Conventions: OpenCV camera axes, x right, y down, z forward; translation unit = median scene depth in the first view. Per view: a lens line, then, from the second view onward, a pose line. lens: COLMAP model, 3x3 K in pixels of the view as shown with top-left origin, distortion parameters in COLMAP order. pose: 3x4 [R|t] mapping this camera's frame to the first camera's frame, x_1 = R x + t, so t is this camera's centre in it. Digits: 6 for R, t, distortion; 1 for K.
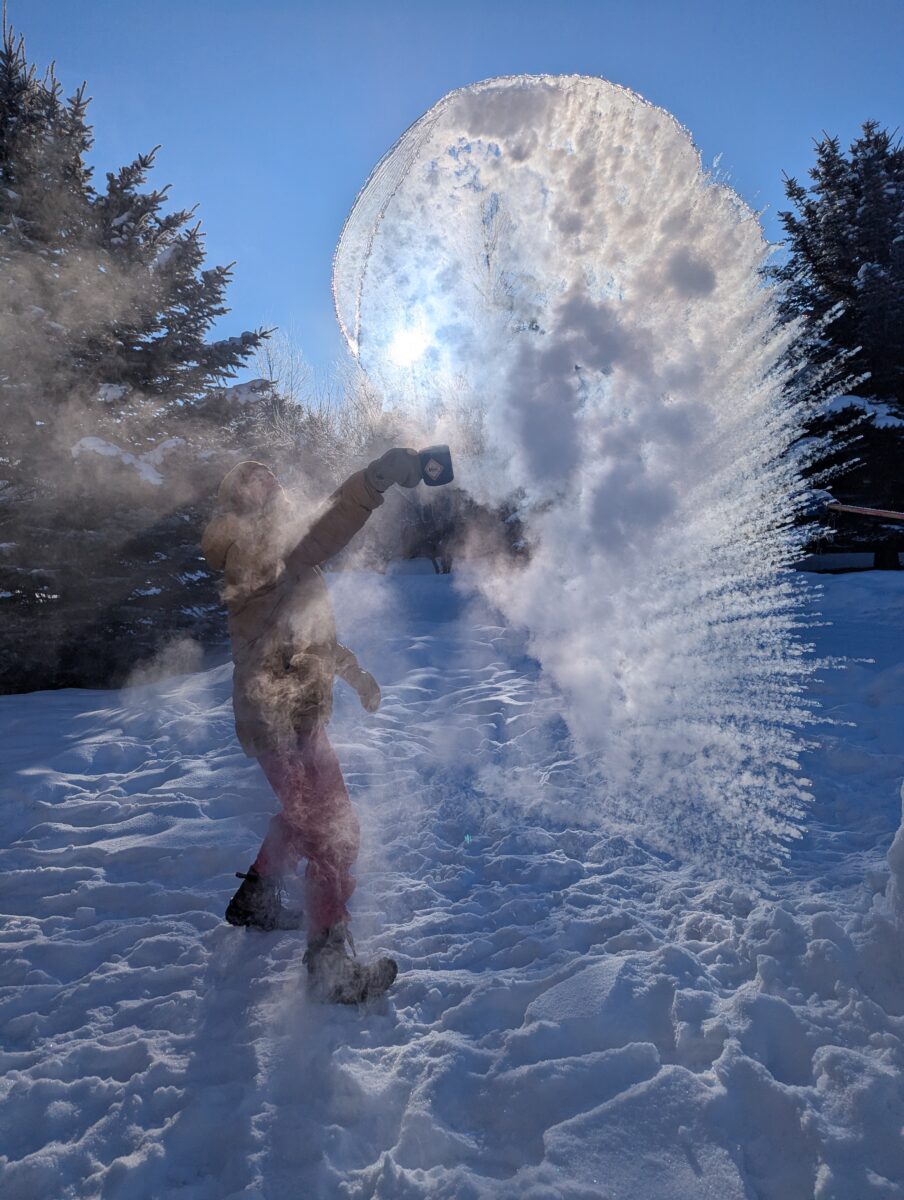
lens RADIAL K [[905.5, 0, 451.9], [0, 905.5, 631.4], [0, 0, 1]] dist [0.001469, -0.001054]
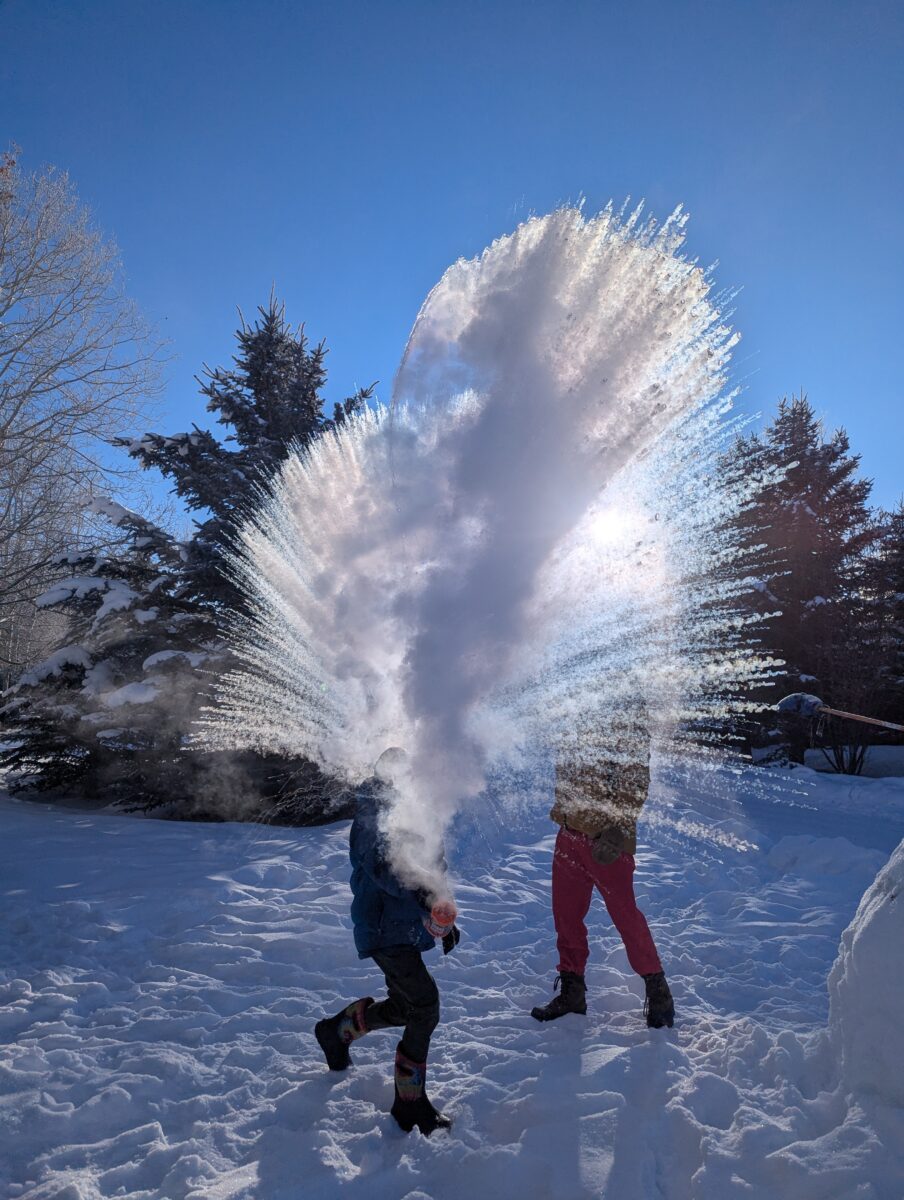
lens RADIAL K [[905.5, 0, 451.9], [0, 905.5, 631.4], [0, 0, 1]] dist [0.001469, -0.001054]
pose [[0.977844, 0.050389, -0.203182, 0.103046], [-0.088028, 0.979589, -0.180712, 0.020072], [0.189929, 0.194593, 0.962320, -0.237938]]
